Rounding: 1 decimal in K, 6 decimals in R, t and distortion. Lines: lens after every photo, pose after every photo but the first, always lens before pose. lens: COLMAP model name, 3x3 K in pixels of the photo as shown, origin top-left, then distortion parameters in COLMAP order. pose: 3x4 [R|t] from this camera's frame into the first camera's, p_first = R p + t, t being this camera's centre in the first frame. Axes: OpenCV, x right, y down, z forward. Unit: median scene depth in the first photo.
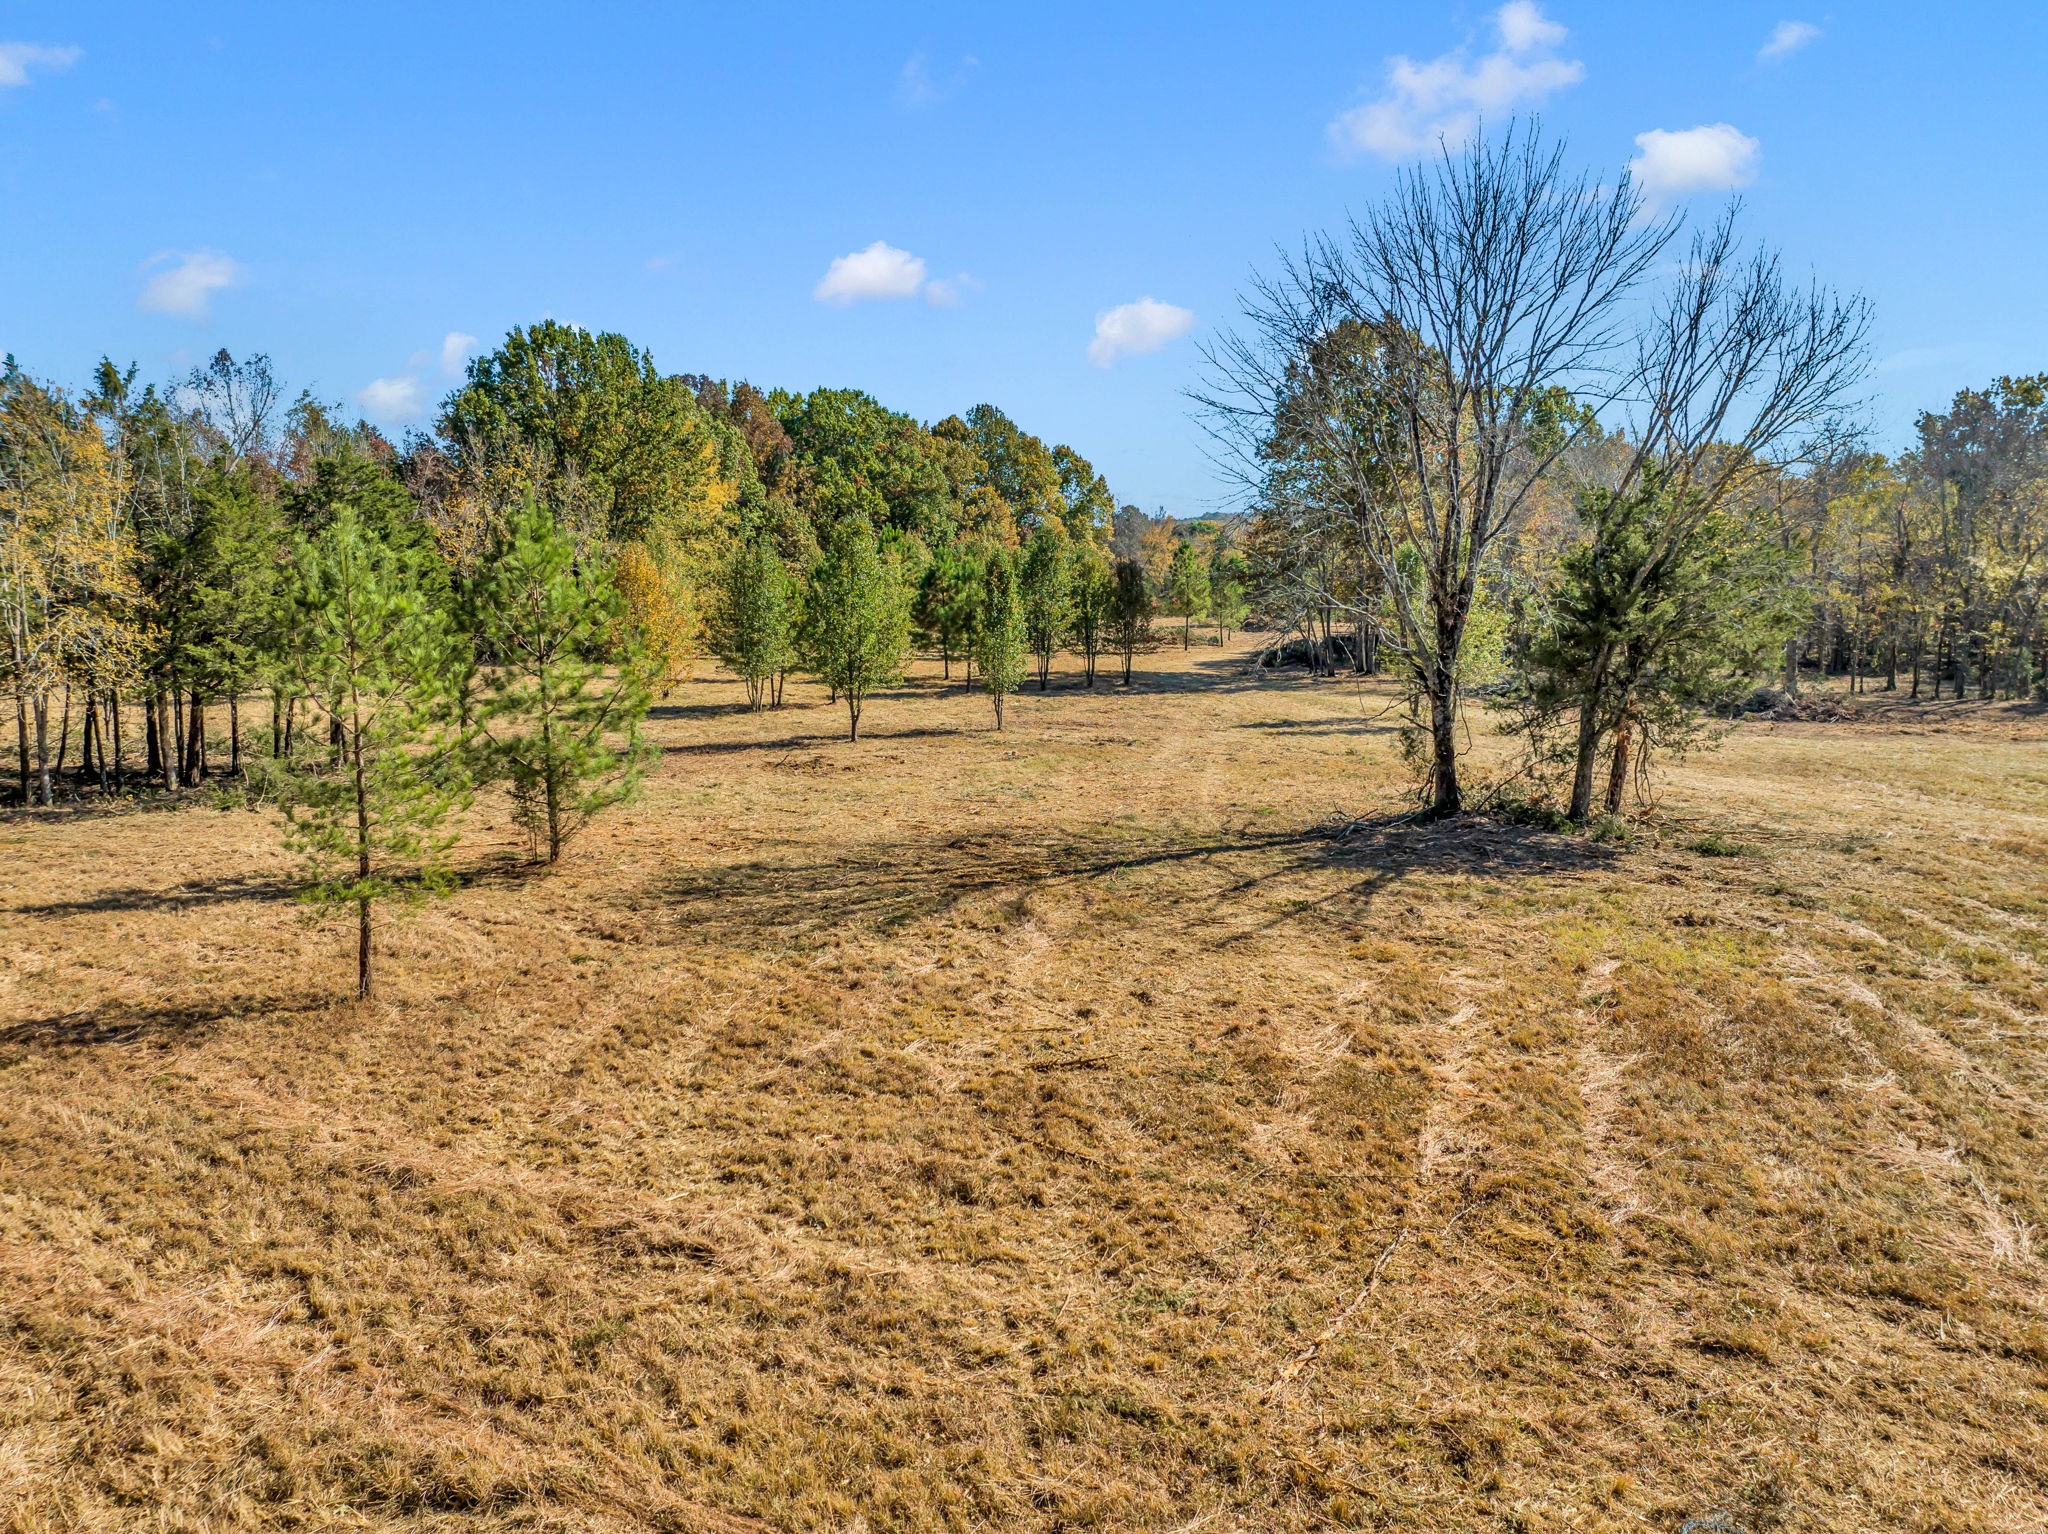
lens RADIAL K [[1453.3, 0, 1014.0], [0, 1453.3, 765.0], [0, 0, 1]] dist [-0.028936, -0.022659]
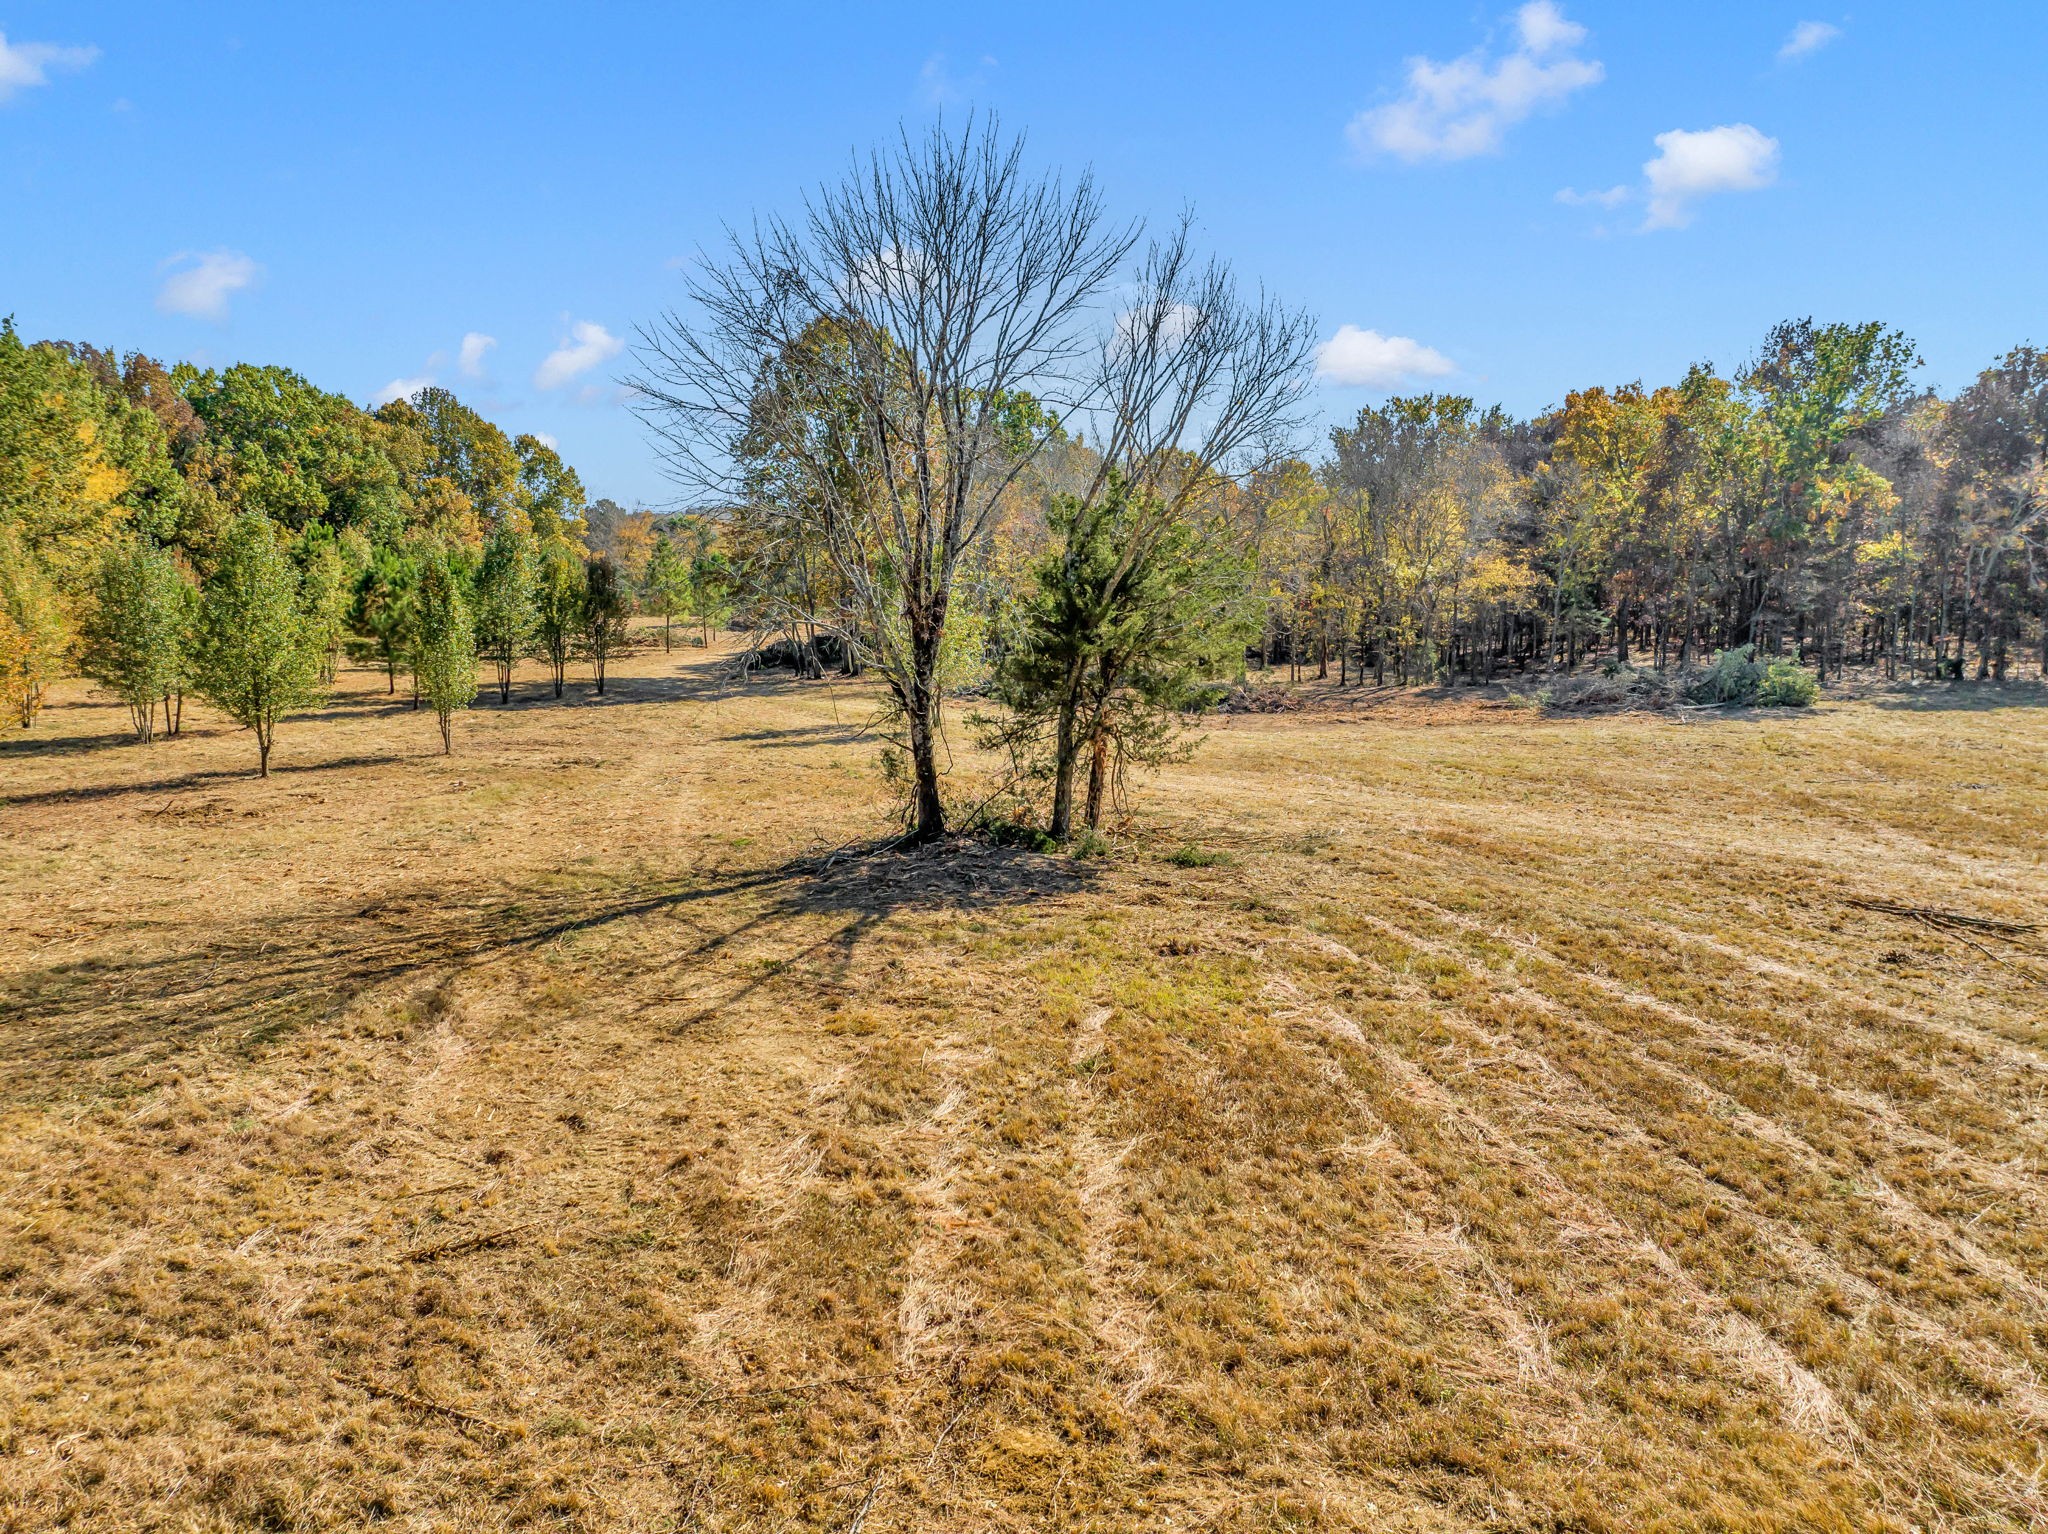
lens RADIAL K [[1453.3, 0, 1014.0], [0, 1453.3, 765.0], [0, 0, 1]] dist [-0.028936, -0.022659]
pose [[0.941068, -0.042700, 0.335511, 0.040765], [0.041383, 0.999082, 0.011078, -0.028474], [-0.335676, 0.003459, 0.941971, 0.105387]]
